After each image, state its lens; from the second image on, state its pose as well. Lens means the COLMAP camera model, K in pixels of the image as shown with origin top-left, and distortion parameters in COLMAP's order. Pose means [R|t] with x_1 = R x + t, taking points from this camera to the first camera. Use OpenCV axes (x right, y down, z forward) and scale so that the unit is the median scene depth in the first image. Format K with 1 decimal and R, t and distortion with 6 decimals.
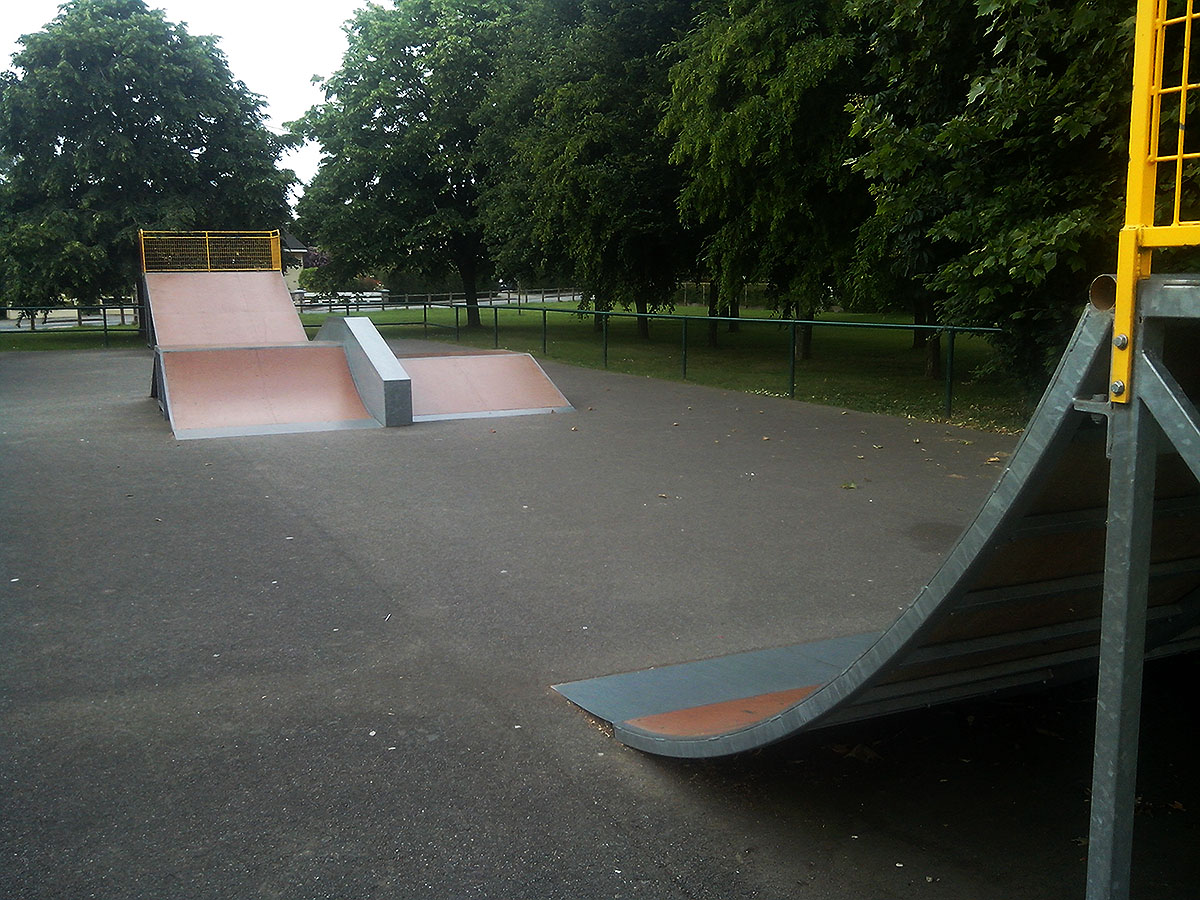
lens RADIAL K [[1122.5, 0, 594.1], [0, 1122.5, 453.7], [0, 0, 1]] dist [0.017983, 0.000000]
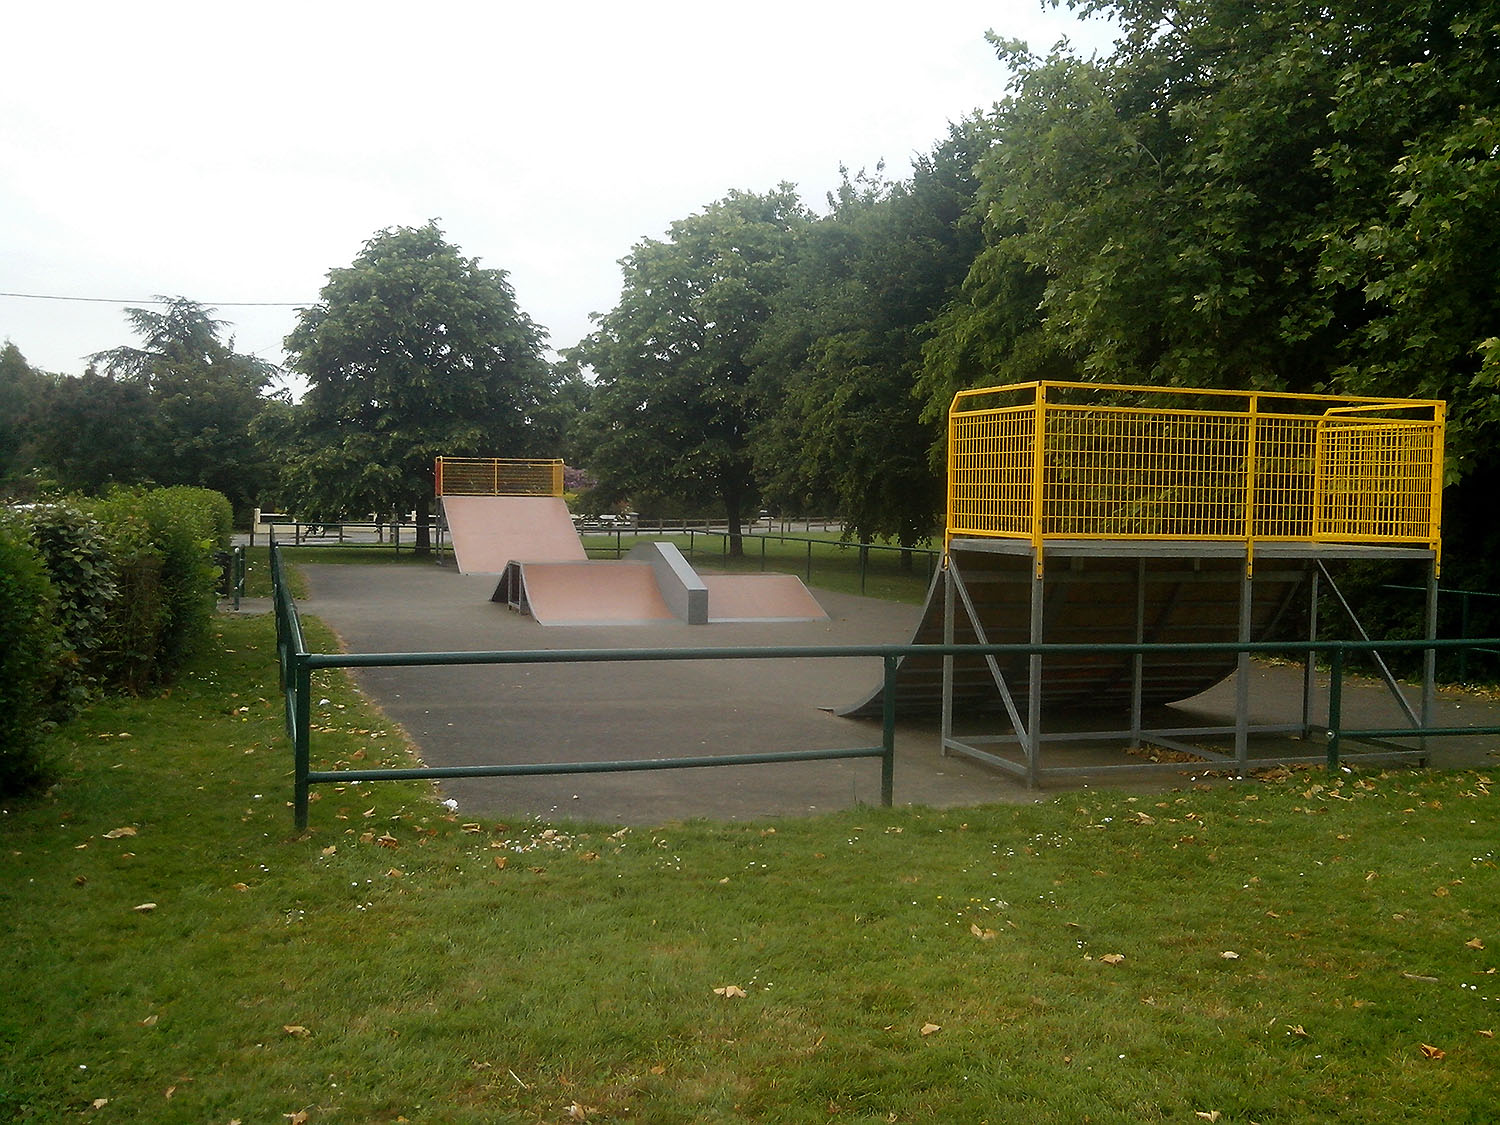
lens RADIAL K [[1403.2, 0, 746.4], [0, 1403.2, 560.1], [0, 0, 1]] dist [0.017983, 0.000000]
pose [[0.995771, 0.032809, -0.085817, 0.010287], [-0.042254, 0.992958, -0.110672, 0.036550], [0.081582, 0.113830, 0.990145, -0.292789]]
